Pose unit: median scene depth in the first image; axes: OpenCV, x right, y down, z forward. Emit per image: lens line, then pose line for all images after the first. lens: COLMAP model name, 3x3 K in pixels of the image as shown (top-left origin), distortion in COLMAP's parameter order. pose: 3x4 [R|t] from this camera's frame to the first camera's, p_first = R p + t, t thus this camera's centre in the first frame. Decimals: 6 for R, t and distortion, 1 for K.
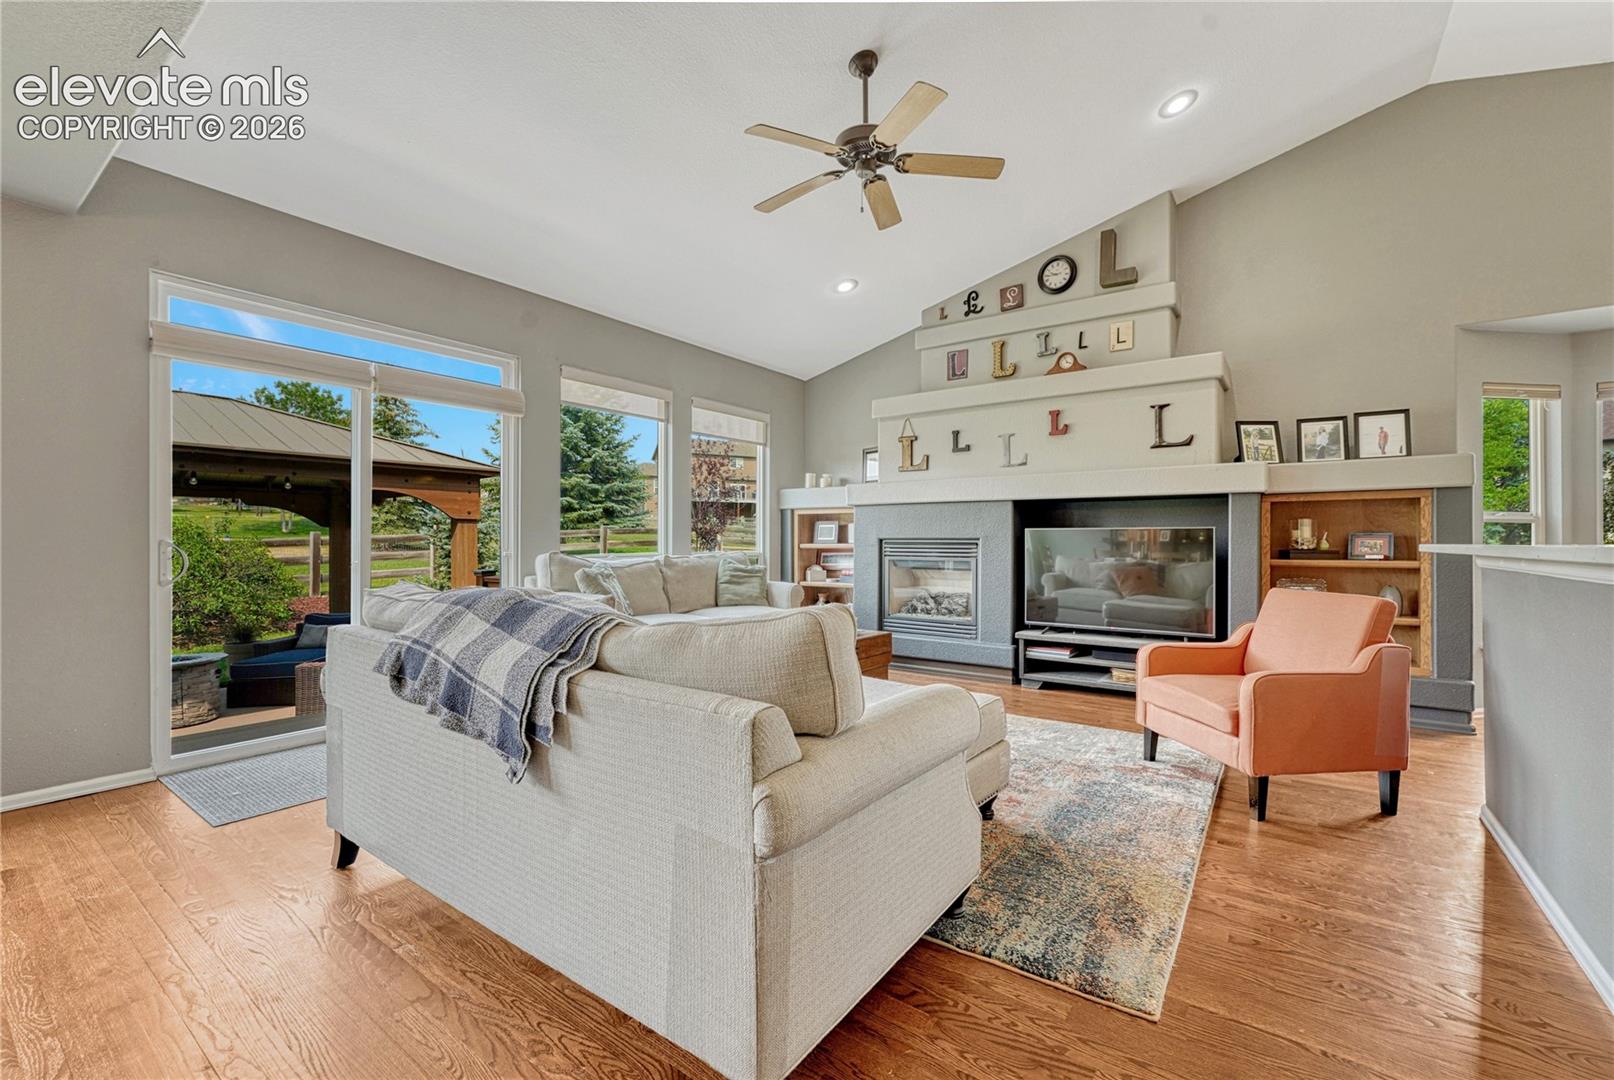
lens RADIAL K [[679.4, 0, 807.1], [0, 679.4, 537.4], [0, 0, 1]] dist [-0.008878, -0.000264]
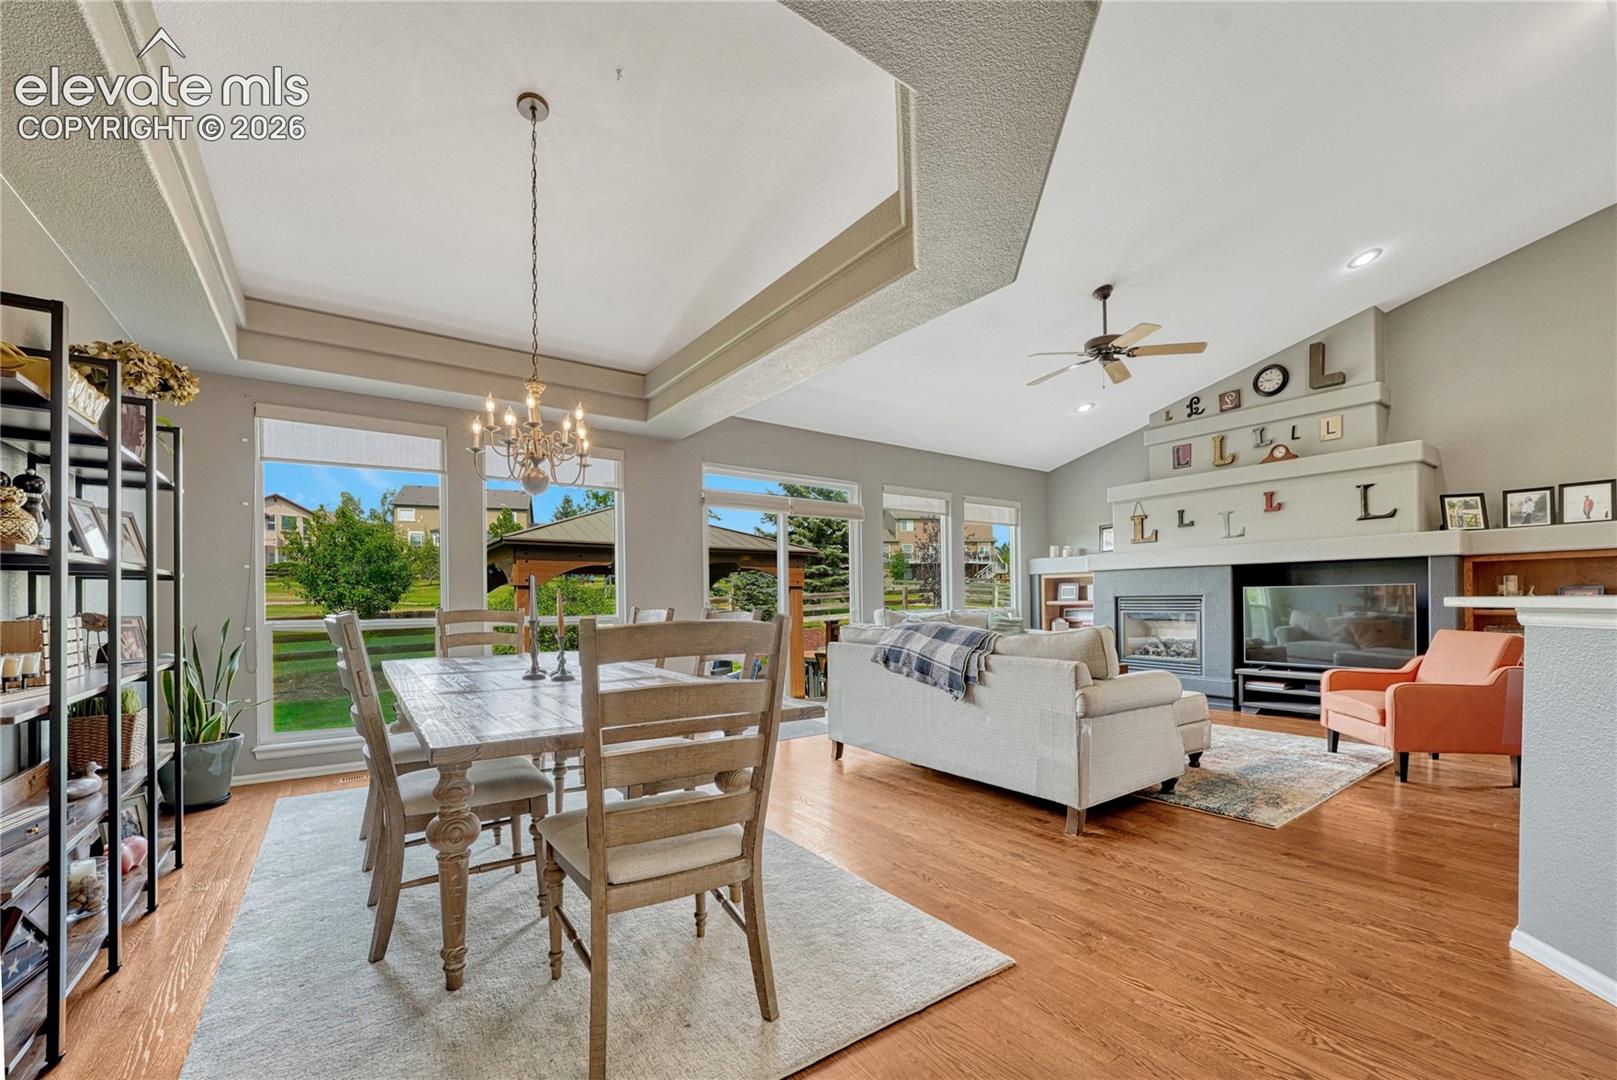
lens RADIAL K [[654.3, 0, 806.0], [0, 654.3, 595.0], [0, 0, 1]] dist [-0.009165, 0.000633]
pose [[0.947050, -0.013565, -0.320800, -0.065559], [0.012265, 0.999906, -0.006075, -0.001244], [0.320852, 0.001819, 0.947128, -0.453149]]
